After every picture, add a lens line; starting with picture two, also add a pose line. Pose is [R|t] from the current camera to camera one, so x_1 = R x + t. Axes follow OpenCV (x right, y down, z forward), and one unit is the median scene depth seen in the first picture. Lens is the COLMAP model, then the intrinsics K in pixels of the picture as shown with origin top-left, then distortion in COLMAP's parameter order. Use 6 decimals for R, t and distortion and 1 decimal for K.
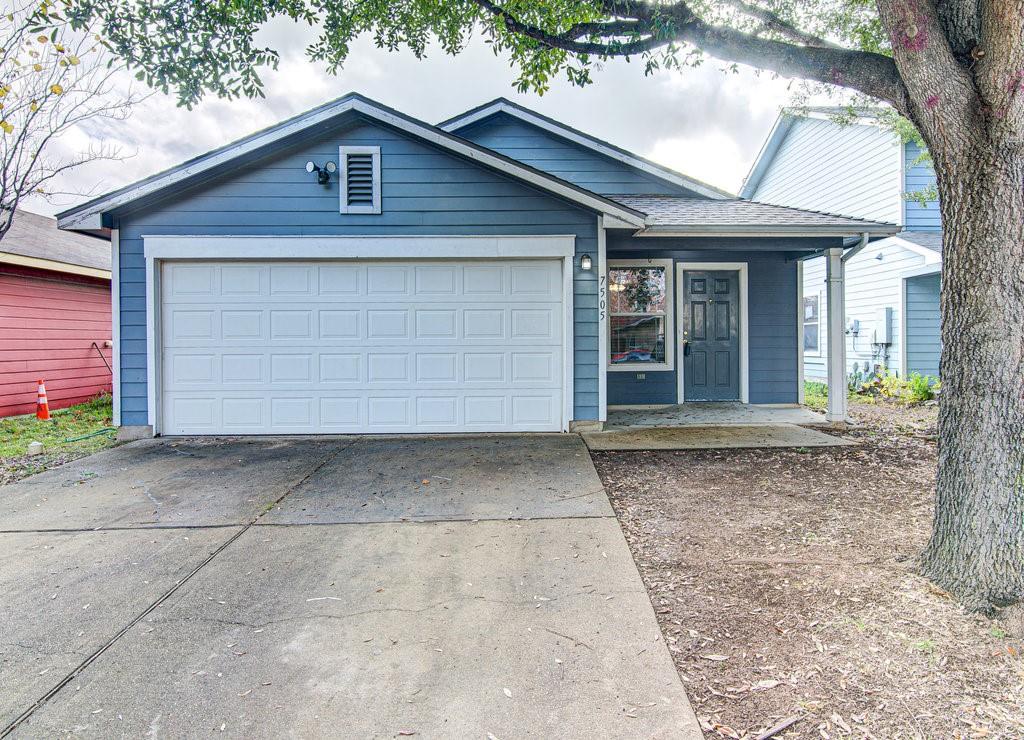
lens RADIAL K [[718.8, 0, 514.2], [0, 718.8, 348.0], [0, 0, 1]] dist [-0.009986, -0.003744]
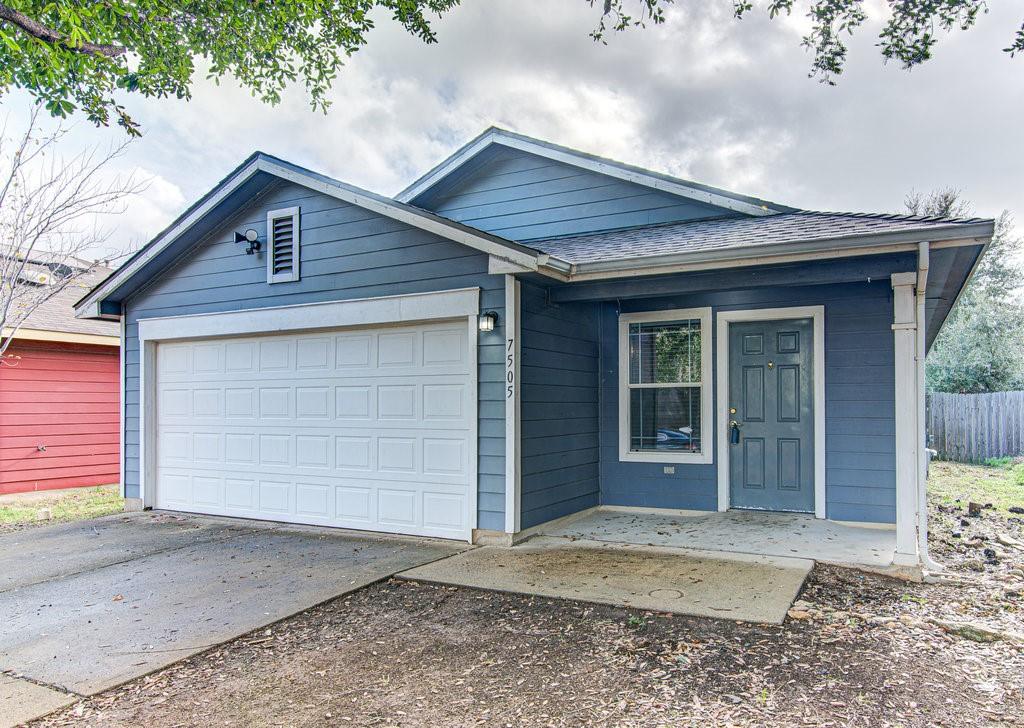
lens RADIAL K [[722.0, 0, 512.0], [0, 722.0, 400.0], [0, 0, 1]] dist [-0.003490, -0.000017]
pose [[0.870441, -0.002156, -0.492268, 0.490984], [-0.004964, 0.999901, -0.013158, -0.026295], [0.492248, 0.013897, 0.870344, 0.344013]]
